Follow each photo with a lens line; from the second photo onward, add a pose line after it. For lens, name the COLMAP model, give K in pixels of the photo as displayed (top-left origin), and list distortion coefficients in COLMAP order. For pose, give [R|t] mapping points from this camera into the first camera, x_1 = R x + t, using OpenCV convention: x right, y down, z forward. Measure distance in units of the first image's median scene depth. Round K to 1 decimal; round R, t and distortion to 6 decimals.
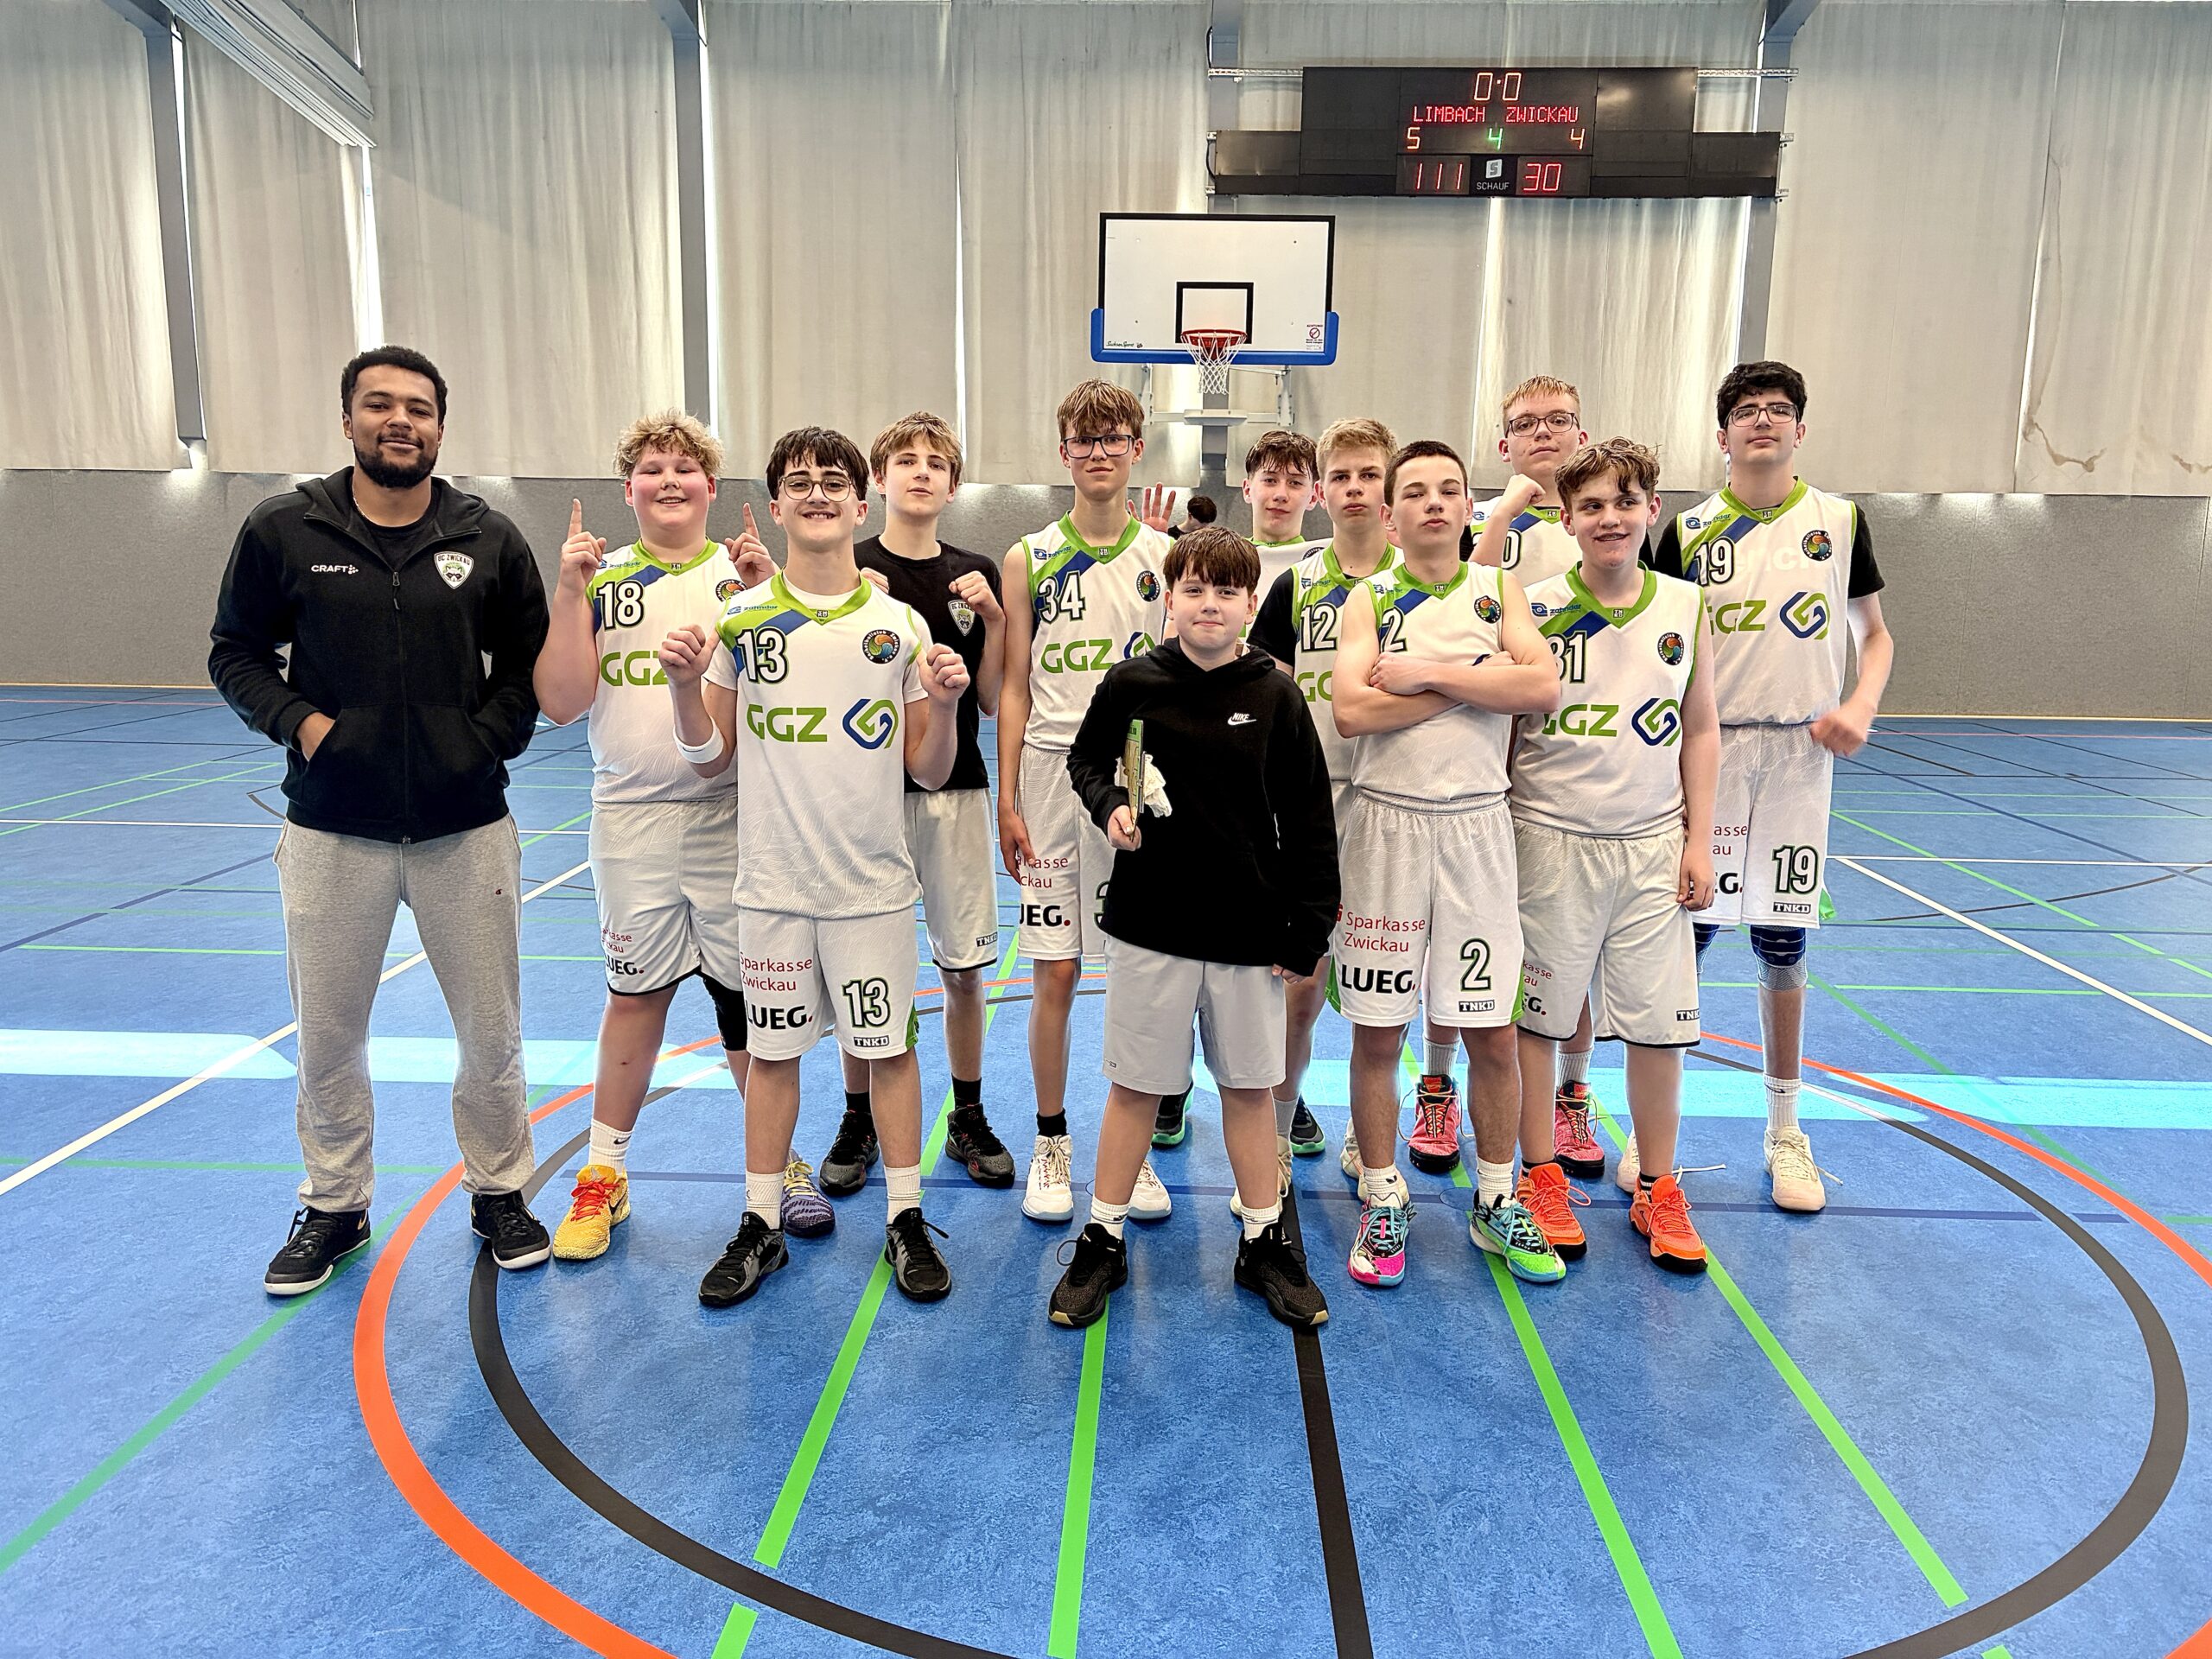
lens RADIAL K [[1663.4, 0, 1123.0], [0, 1663.4, 821.5], [0, 0, 1]] dist [0.057489, -0.056877]
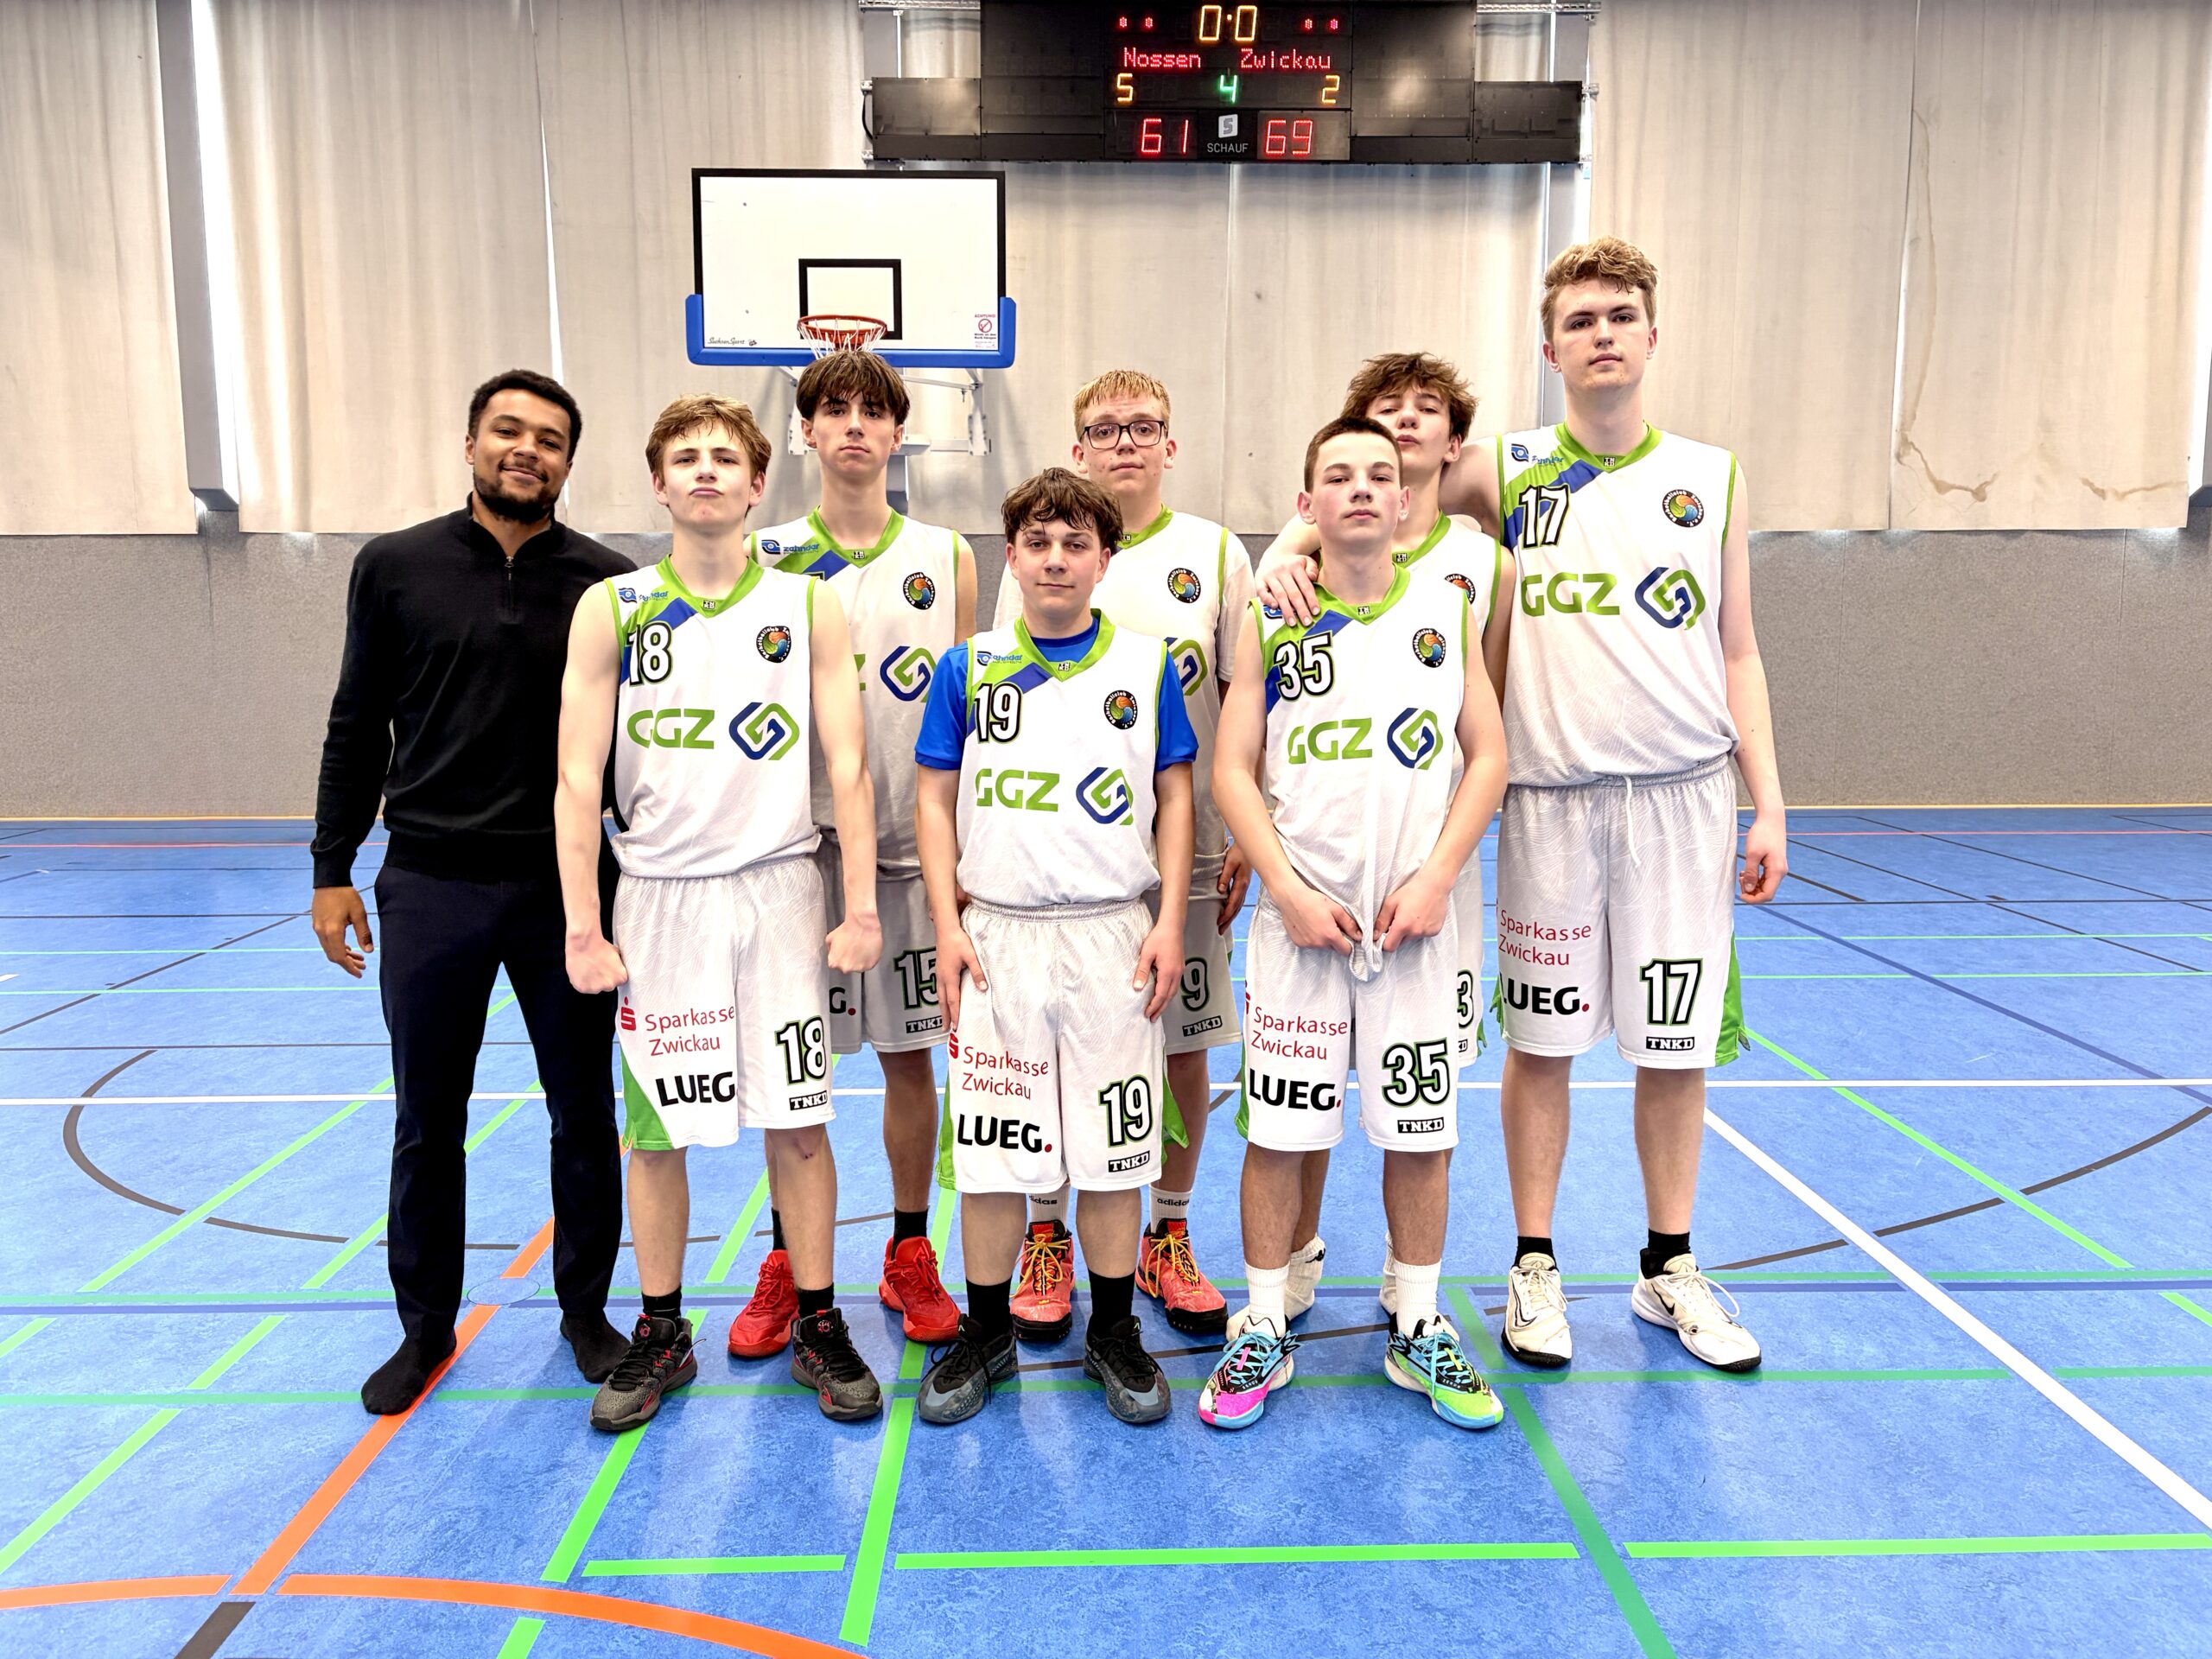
lens RADIAL K [[1663.4, 0, 1107.9], [0, 1663.4, 811.6], [0, 0, 1]] dist [0.057489, -0.056877]
pose [[0.998241, -0.022971, 0.054656, 0.122872], [0.025760, 0.998372, -0.050885, -0.032839], [-0.053398, 0.052204, 0.997208, 0.254493]]
